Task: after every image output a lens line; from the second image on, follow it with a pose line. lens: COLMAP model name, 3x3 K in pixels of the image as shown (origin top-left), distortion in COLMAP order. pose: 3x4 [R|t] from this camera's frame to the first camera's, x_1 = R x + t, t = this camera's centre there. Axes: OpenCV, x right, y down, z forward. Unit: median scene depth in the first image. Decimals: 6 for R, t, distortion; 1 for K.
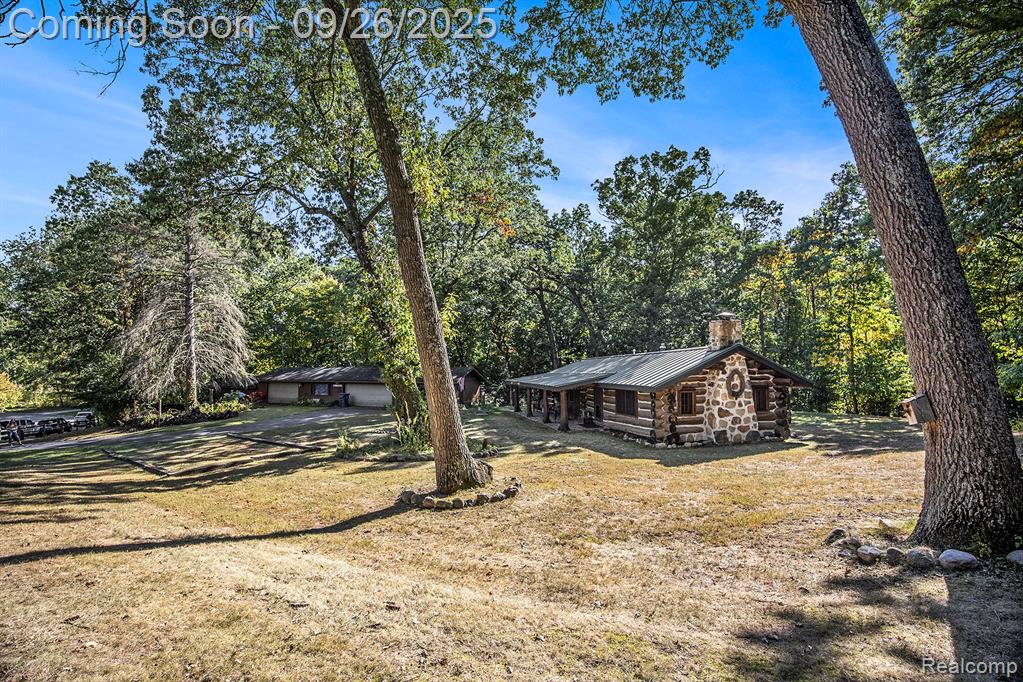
lens RADIAL K [[457.9, 0, 511.5], [0, 457.9, 341.0], [0, 0, 1]] dist [-0.001144, -0.000084]
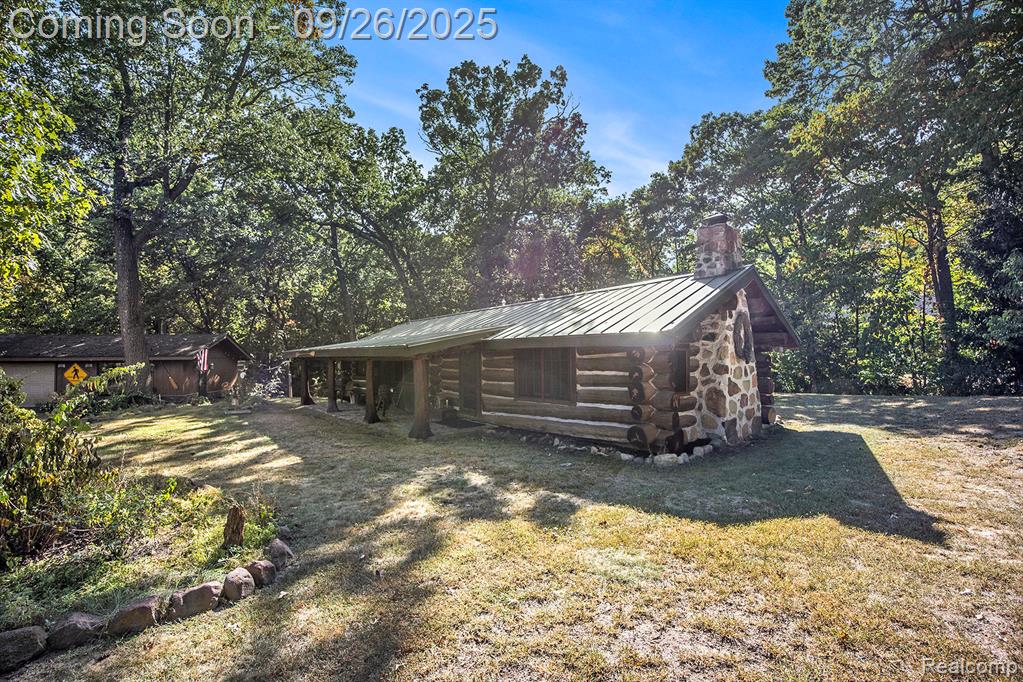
lens RADIAL K [[480.0, 0, 511.5], [0, 480.0, 341.0], [0, 0, 1]] dist [-0.070849, -0.000077]
pose [[0.899118, 0.015505, 0.437432, -0.014323], [-0.026699, 0.999454, 0.019452, 0.051872], [-0.436892, -0.029169, 0.899041, 0.323471]]
